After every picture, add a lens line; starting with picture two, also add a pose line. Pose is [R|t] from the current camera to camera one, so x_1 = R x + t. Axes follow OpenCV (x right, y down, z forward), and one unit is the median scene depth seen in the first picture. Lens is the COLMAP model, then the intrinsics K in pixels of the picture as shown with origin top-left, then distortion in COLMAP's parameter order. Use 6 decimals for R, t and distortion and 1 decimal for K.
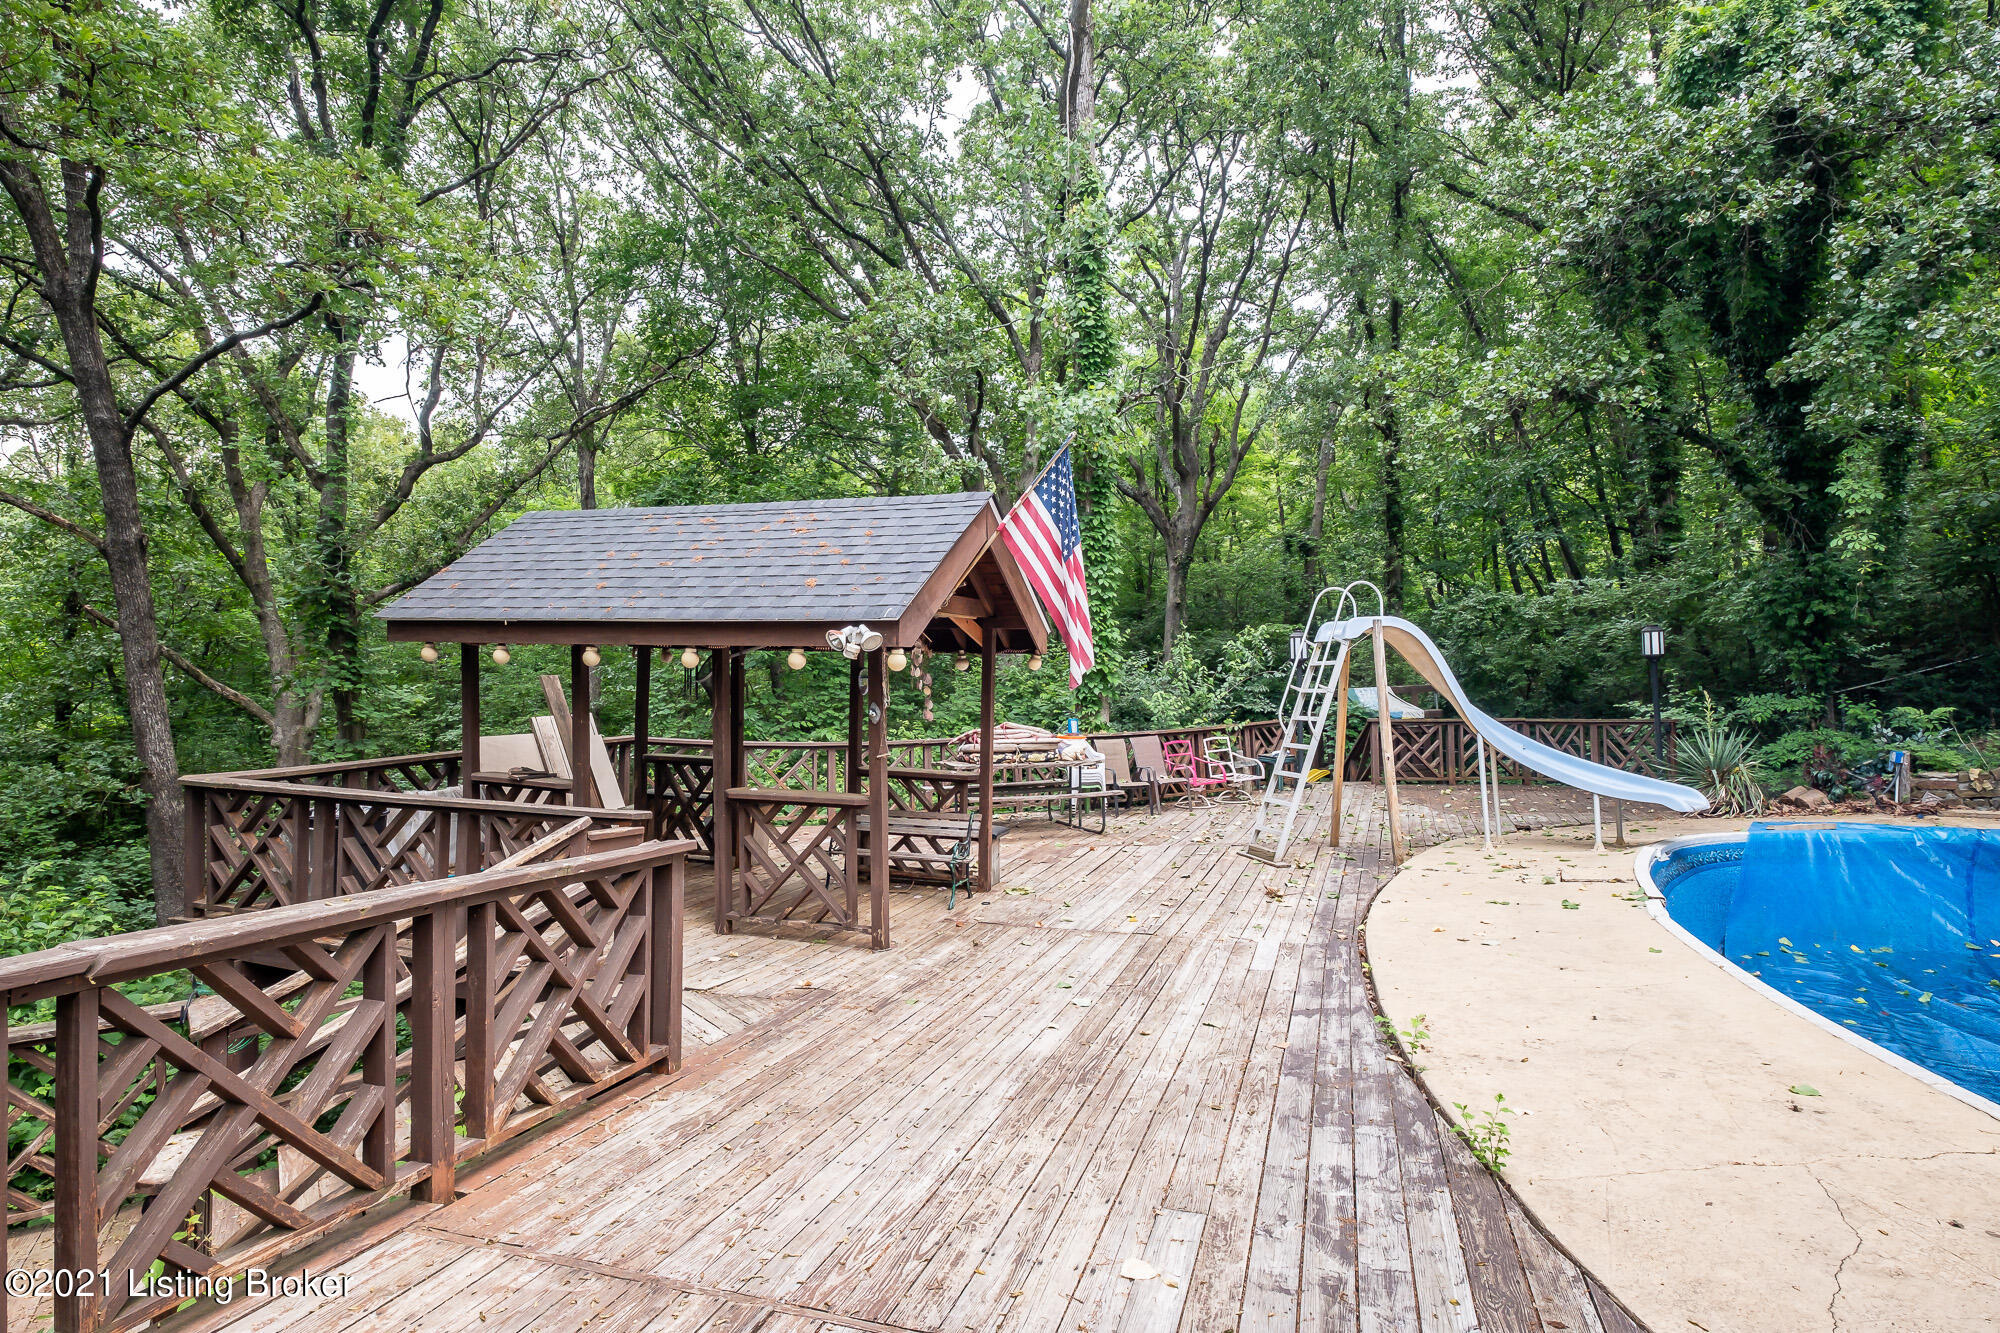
lens RADIAL K [[1069.8, 0, 984.9], [0, 1069.8, 688.1], [0, 0, 1]] dist [-0.001437, 0.000520]
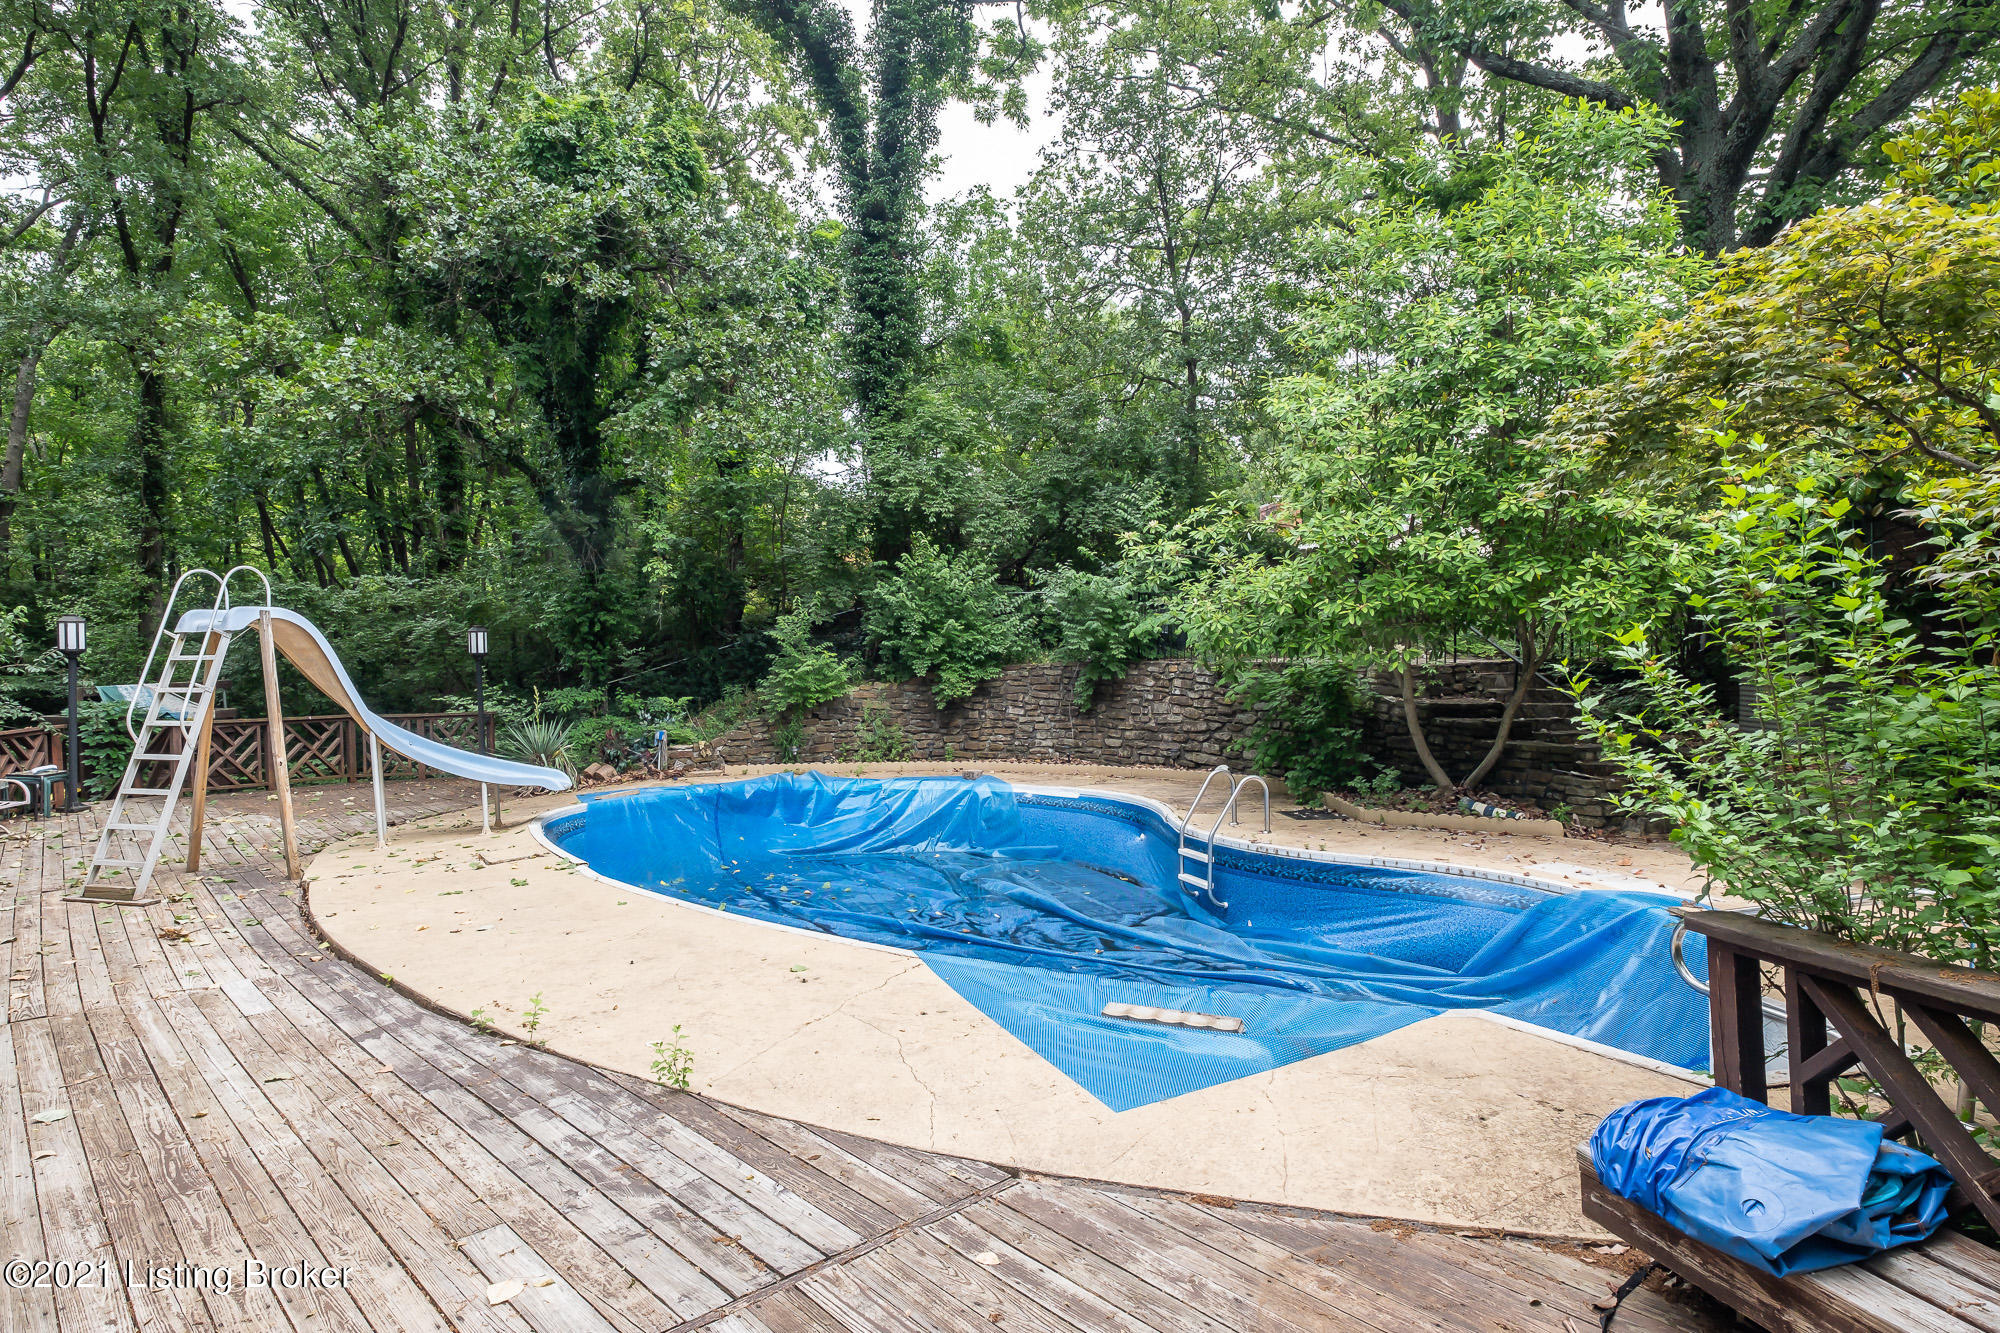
lens RADIAL K [[1069.8, 0, 984.9], [0, 1069.8, 688.1], [0, 0, 1]] dist [-0.001437, 0.000520]
pose [[0.461330, -0.009935, 0.887173, -0.154074], [0.004325, 0.999951, 0.008949, -0.004053], [-0.887218, -0.000291, 0.461351, 0.047976]]
